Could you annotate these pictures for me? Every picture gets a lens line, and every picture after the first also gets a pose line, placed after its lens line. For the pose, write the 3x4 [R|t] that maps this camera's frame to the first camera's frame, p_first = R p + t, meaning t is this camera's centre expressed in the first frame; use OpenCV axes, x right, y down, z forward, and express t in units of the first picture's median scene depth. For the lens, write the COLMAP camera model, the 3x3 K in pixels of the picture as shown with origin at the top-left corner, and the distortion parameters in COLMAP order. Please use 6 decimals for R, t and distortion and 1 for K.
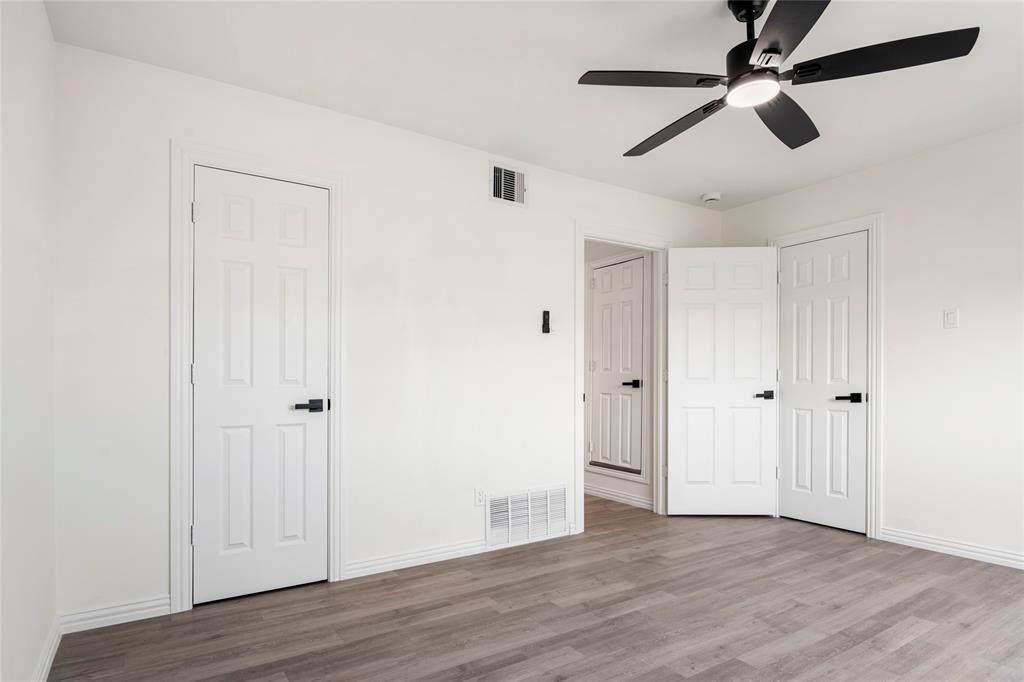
lens RADIAL K [[552.4, 0, 508.3], [0, 552.4, 377.7], [0, 0, 1]] dist [-0.004425, -0.001322]
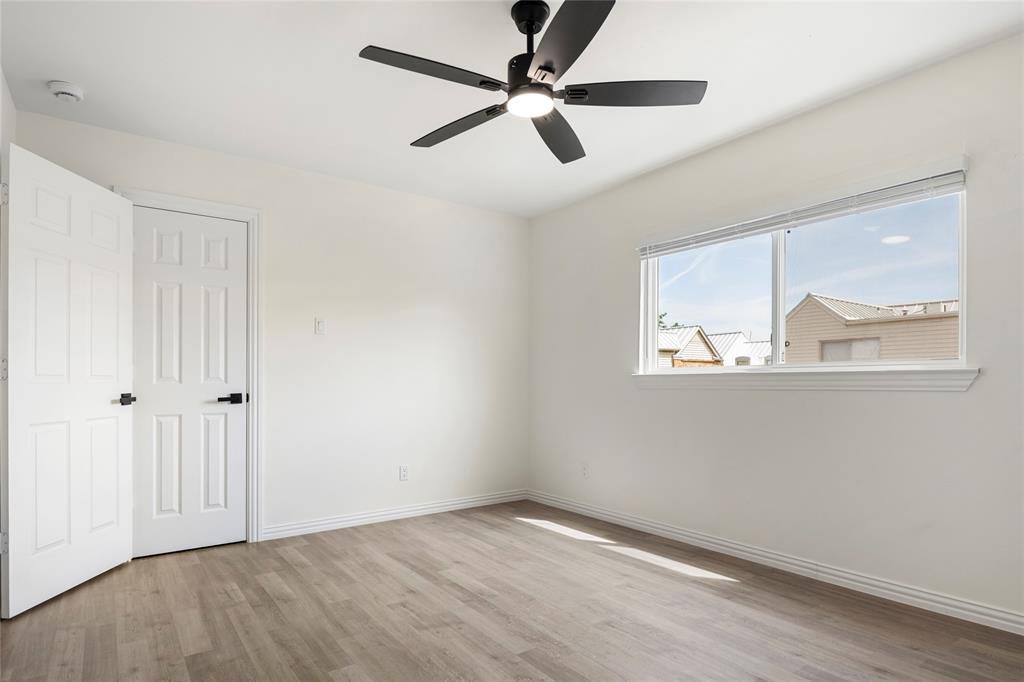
lens RADIAL K [[552.4, 0, 508.3], [0, 552.4, 377.7], [0, 0, 1]] dist [-0.004425, -0.001322]
pose [[-0.051083, 0.009964, 0.998645, -0.410217], [-0.006849, 0.999923, -0.010327, 0.009374], [-0.998671, -0.007368, -0.051010, 0.735043]]
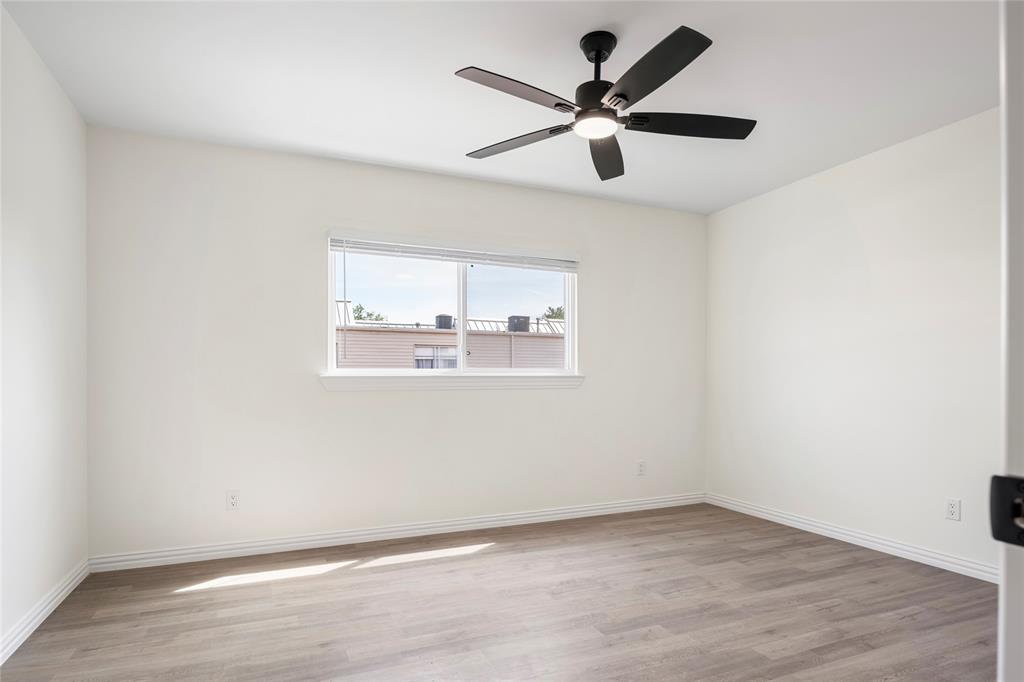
lens RADIAL K [[552.4, 0, 508.3], [0, 552.4, 377.7], [0, 0, 1]] dist [-0.004425, -0.001322]
pose [[-0.984221, 0.007327, 0.176792, 0.277259], [0.004787, 0.999879, -0.014790, 0.010281], [-0.176879, -0.013710, -0.984137, 1.451374]]
